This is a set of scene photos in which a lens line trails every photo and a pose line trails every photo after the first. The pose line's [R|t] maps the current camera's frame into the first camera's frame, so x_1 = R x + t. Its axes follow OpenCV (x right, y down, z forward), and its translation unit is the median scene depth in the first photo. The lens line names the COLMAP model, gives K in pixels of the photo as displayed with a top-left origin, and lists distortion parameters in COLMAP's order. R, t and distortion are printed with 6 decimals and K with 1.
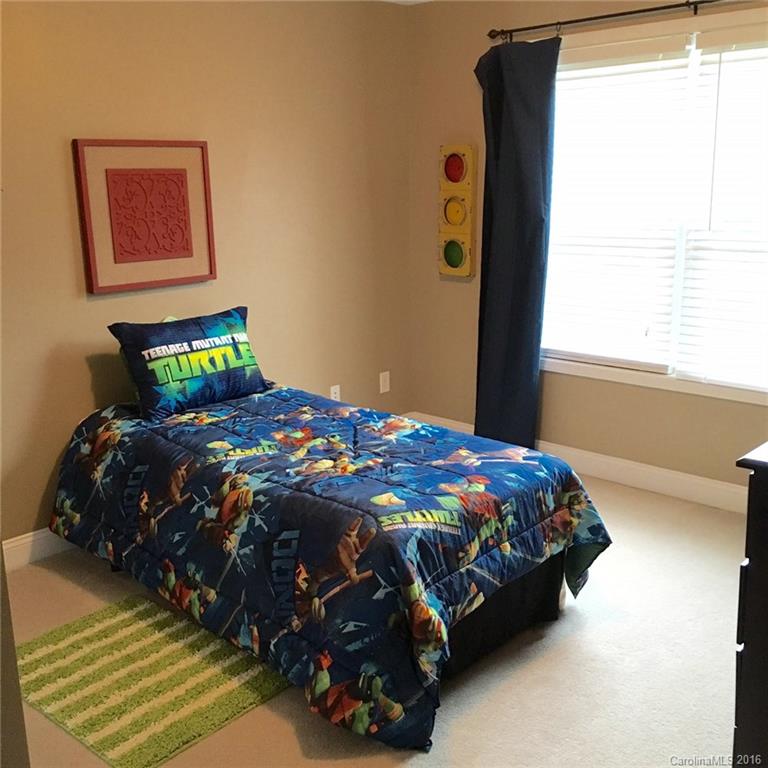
lens RADIAL K [[864.6, 0, 384.0], [0, 864.6, 384.0], [0, 0, 1]] dist [-0.014192, -0.024935]
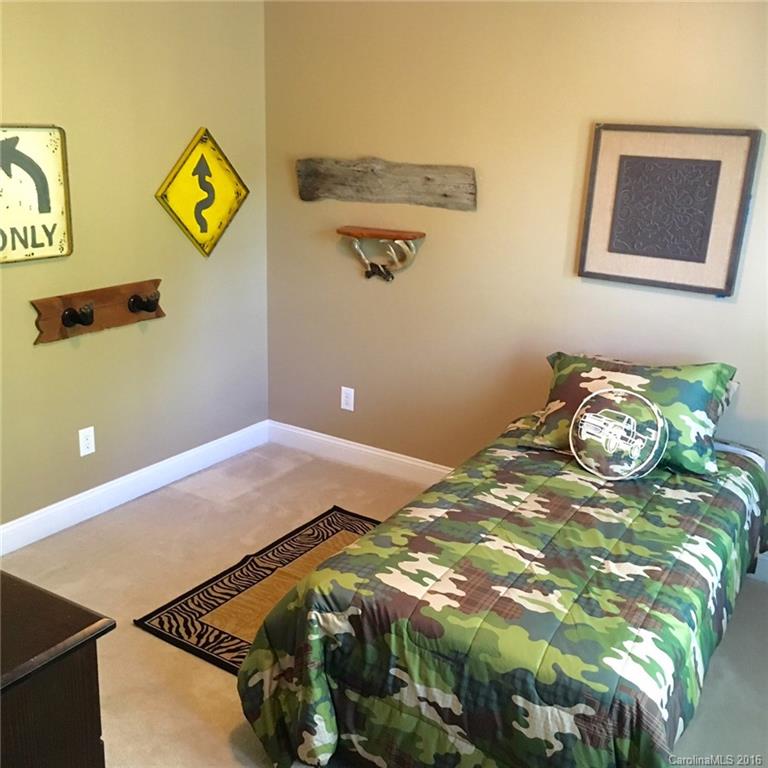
lens RADIAL K [[864.6, 0, 384.0], [0, 864.6, 384.0], [0, 0, 1]] dist [-0.014192, -0.024935]
pose [[0.141227, 0.295826, -0.944744, 0.628064], [-0.276522, 0.928113, 0.249282, -0.175415], [0.950574, 0.226037, 0.212877, 0.588843]]
